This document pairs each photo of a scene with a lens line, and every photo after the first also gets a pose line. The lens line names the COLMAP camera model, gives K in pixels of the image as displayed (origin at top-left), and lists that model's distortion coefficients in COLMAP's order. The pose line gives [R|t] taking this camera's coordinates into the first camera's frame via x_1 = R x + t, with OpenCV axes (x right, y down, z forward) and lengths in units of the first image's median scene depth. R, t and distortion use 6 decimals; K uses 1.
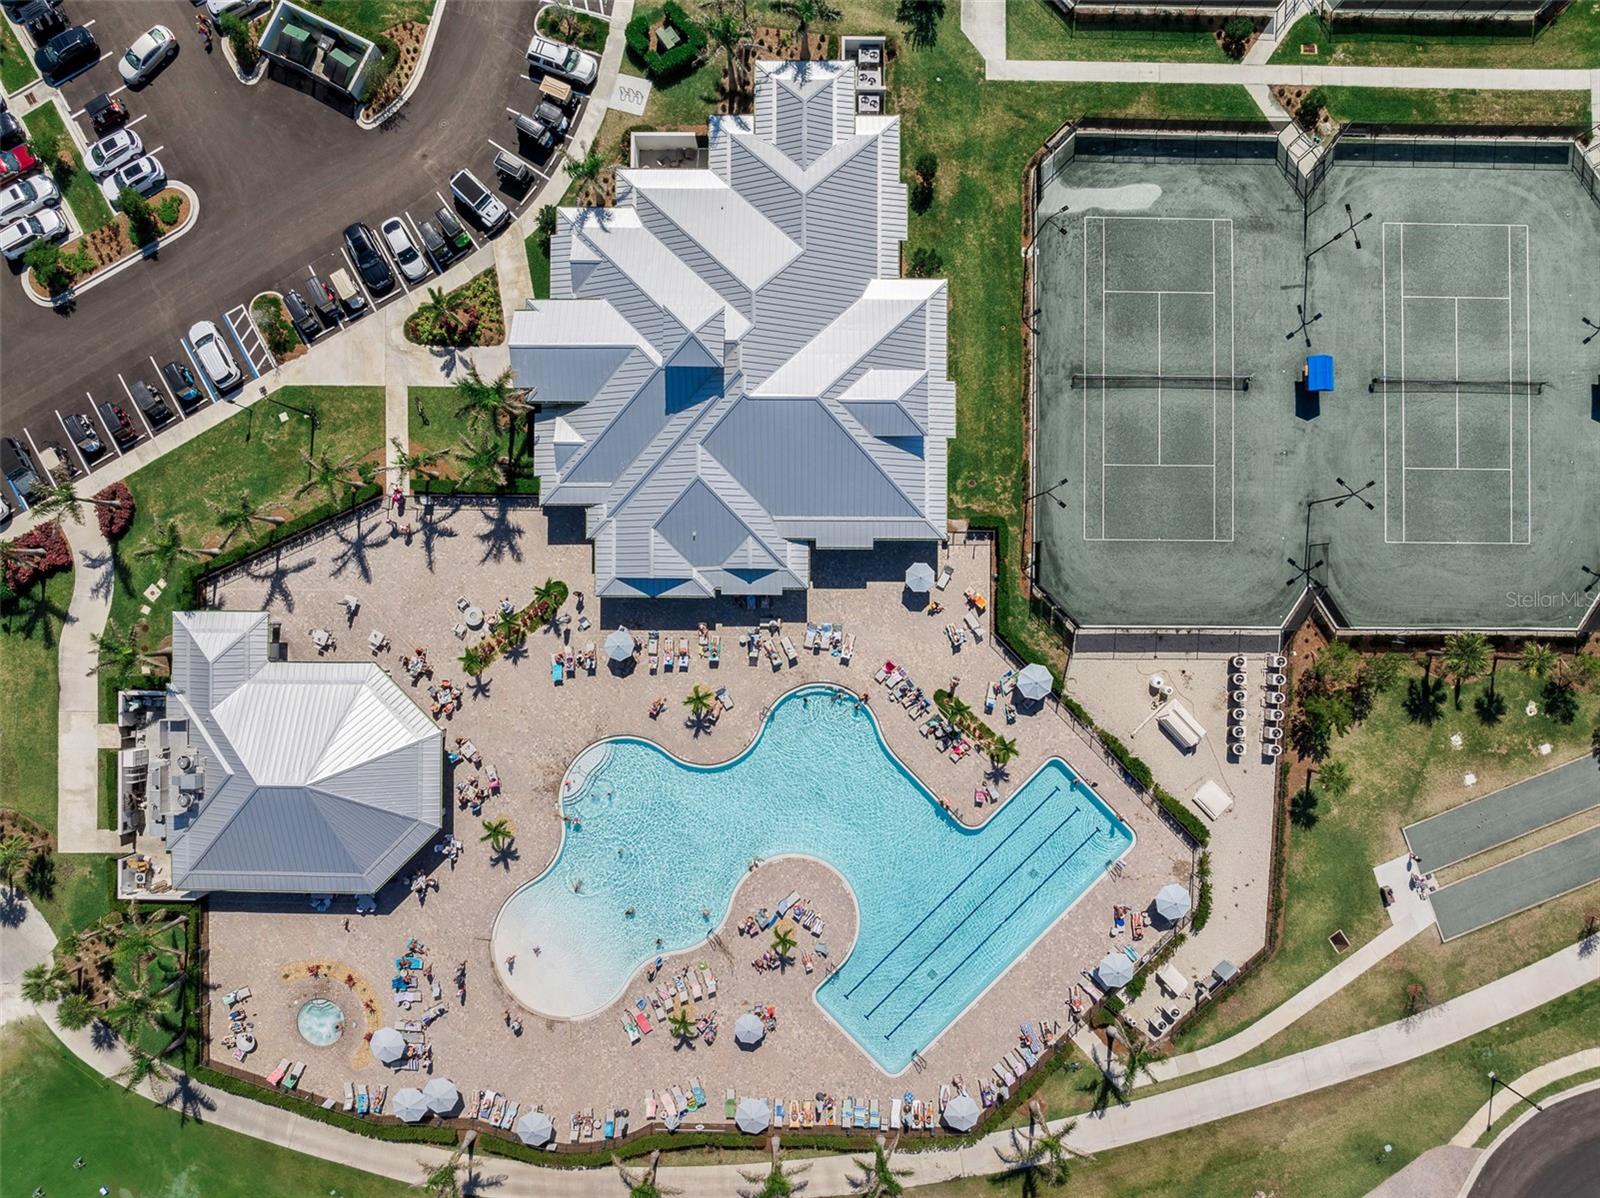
lens RADIAL K [[1130.3, 0, 799.0], [0, 1130.3, 594.5], [0, 0, 1]] dist [-0.030992, -0.007667]
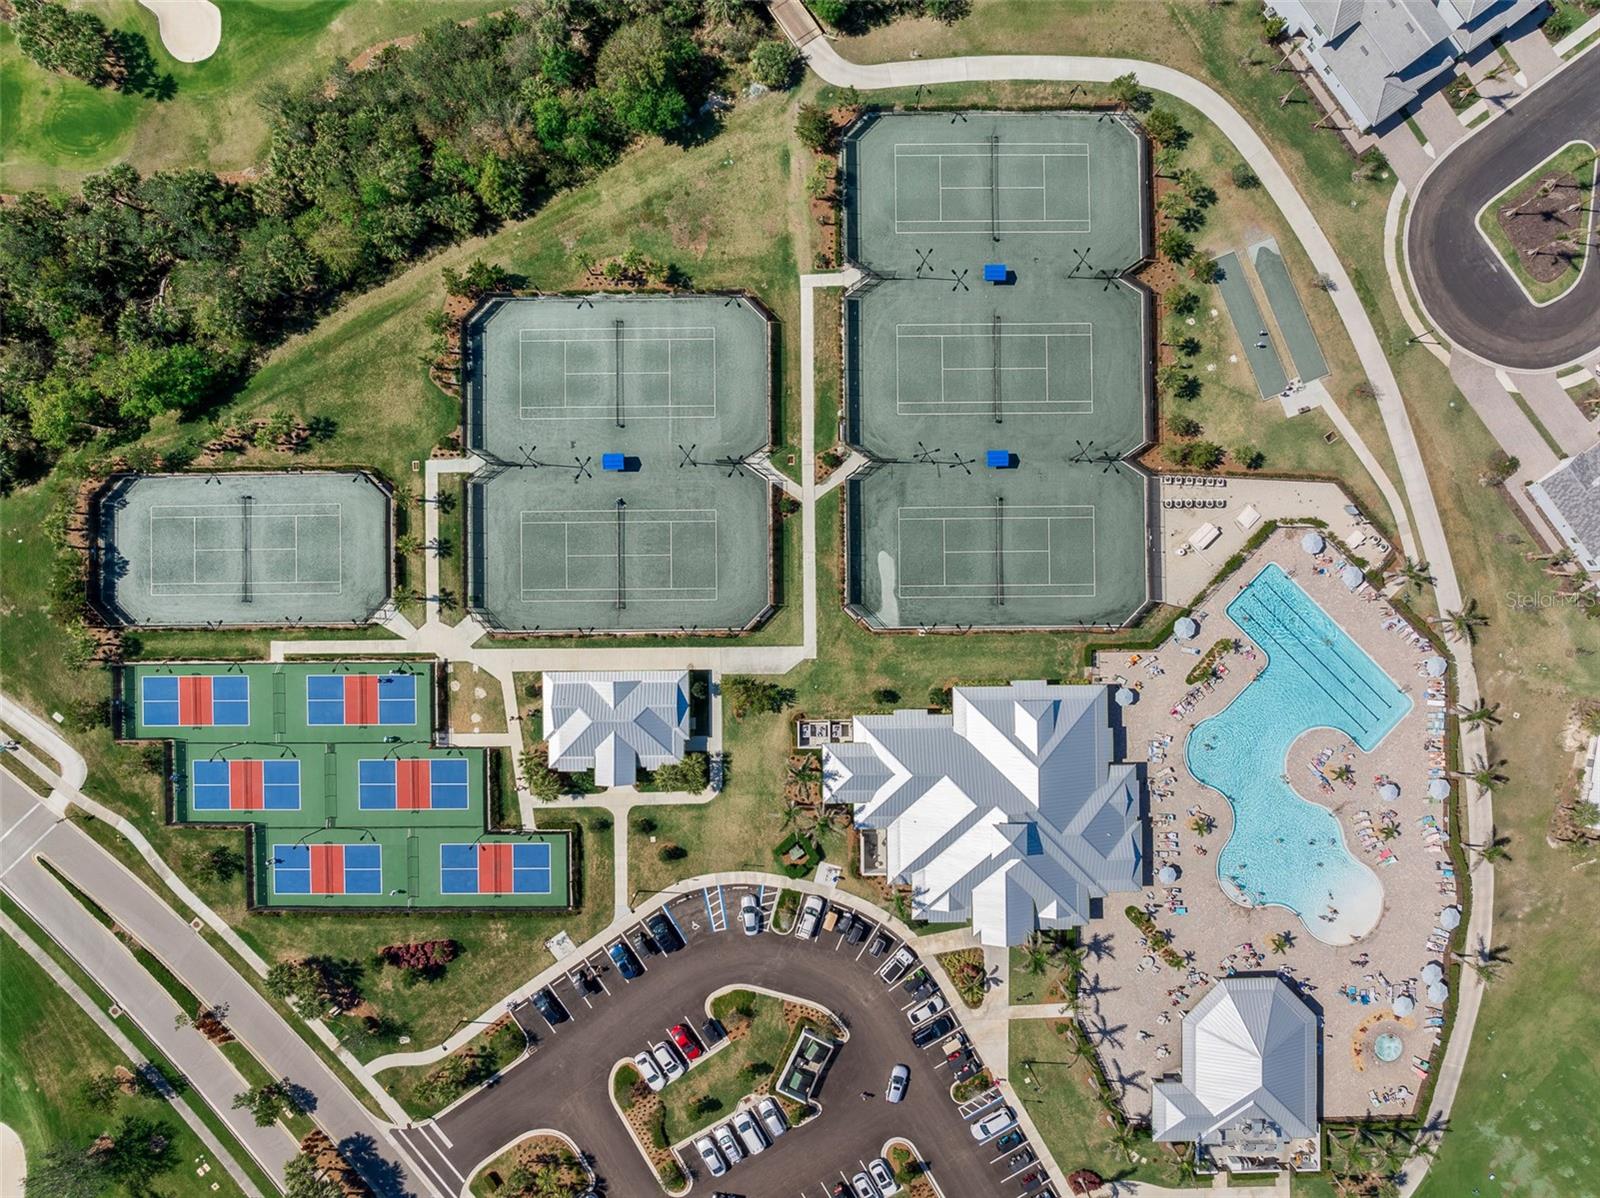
lens RADIAL K [[1130.3, 0, 799.0], [0, 1130.3, 594.5], [0, 0, 1]] dist [-0.030992, -0.007667]
pose [[-0.016141, -0.999799, 0.011918, 0.243024], [0.999807, -0.016005, 0.011405, -0.505464], [-0.011212, 0.012099, 0.999864, -0.660508]]
